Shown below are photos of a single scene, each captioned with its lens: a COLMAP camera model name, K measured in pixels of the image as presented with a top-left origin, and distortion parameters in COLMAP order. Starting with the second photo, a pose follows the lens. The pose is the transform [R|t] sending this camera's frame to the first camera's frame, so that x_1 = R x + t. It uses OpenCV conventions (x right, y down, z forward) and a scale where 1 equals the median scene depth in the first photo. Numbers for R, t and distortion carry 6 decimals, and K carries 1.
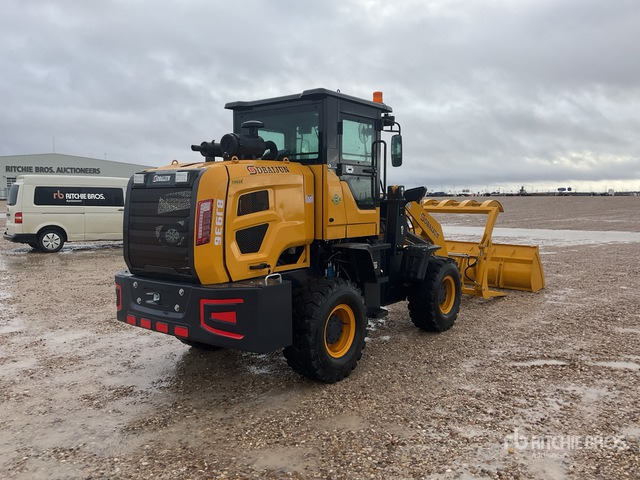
lens RADIAL K [[520.7, 0, 320.0], [0, 520.7, 240.0], [0, 0, 1]] dist [-0.002013, -0.003939]
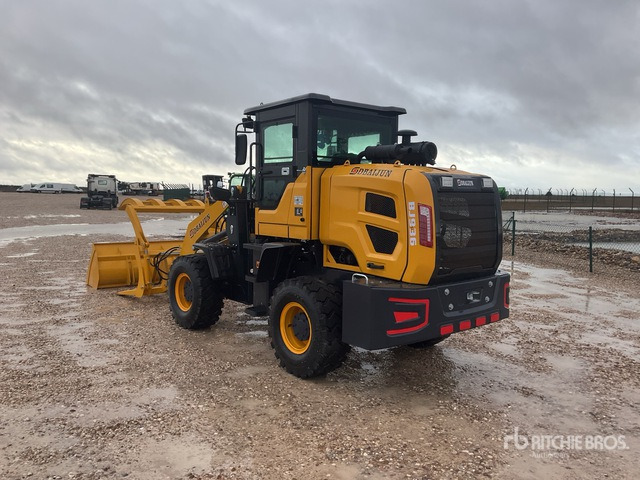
lens RADIAL K [[520.7, 0, 320.0], [0, 520.7, 240.0], [0, 0, 1]] dist [-0.002013, -0.003939]
pose [[0.225912, -0.078454, 0.970983, -1.284316], [0.069797, 0.995494, 0.064195, -0.084402], [-0.971644, 0.053269, 0.230369, 0.968054]]
